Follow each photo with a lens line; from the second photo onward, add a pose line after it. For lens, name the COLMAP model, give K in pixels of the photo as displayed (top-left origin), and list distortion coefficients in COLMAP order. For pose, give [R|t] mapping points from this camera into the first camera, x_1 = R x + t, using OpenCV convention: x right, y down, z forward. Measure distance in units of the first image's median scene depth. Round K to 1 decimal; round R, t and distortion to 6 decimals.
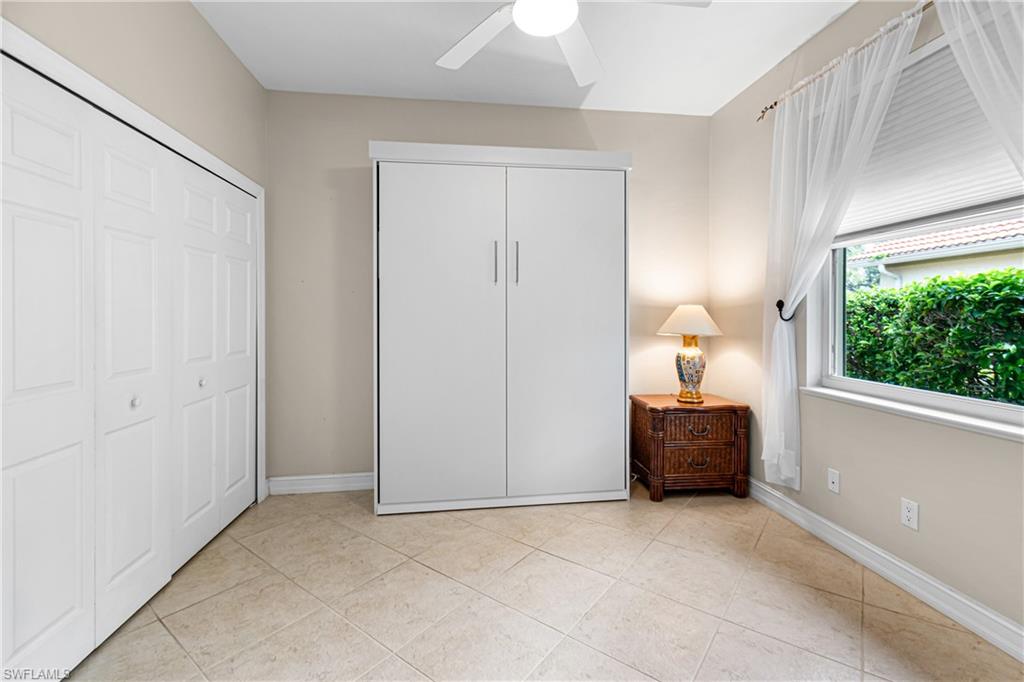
lens RADIAL K [[451.6, 0, 514.7], [0, 451.6, 321.6], [0, 0, 1]] dist [0.000325, -0.000639]
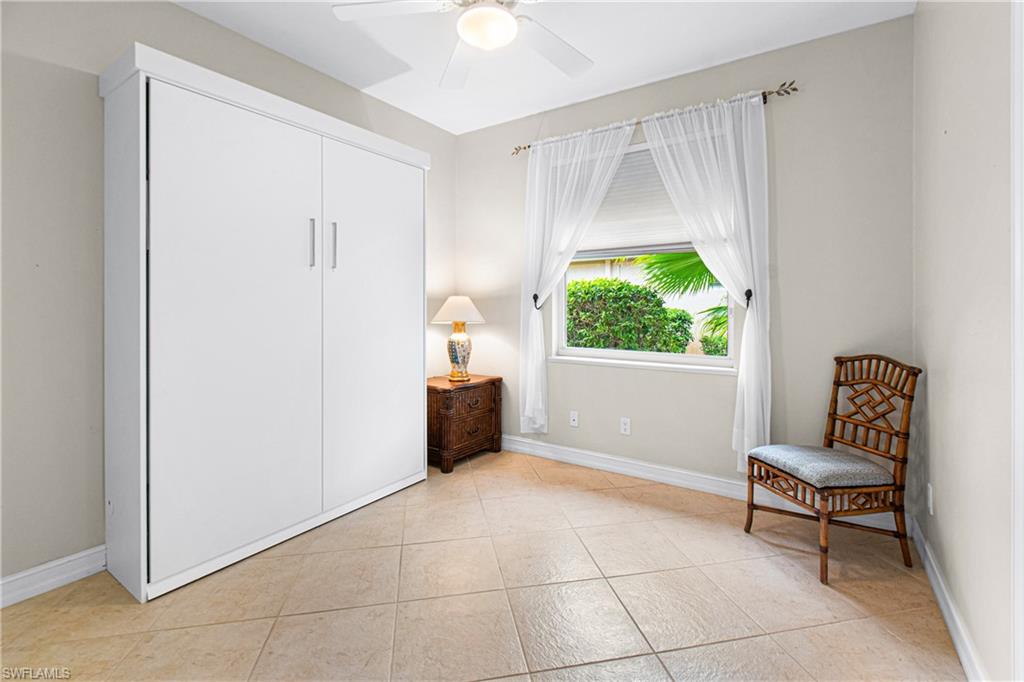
lens RADIAL K [[455.8, 0, 514.8], [0, 455.8, 308.0], [0, 0, 1]] dist [-0.000486, -0.000522]
pose [[0.666542, -0.001975, 0.745465, -0.429786], [0.009846, 0.999933, -0.006154, 0.001472], [-0.745402, 0.011442, 0.666516, 0.132215]]
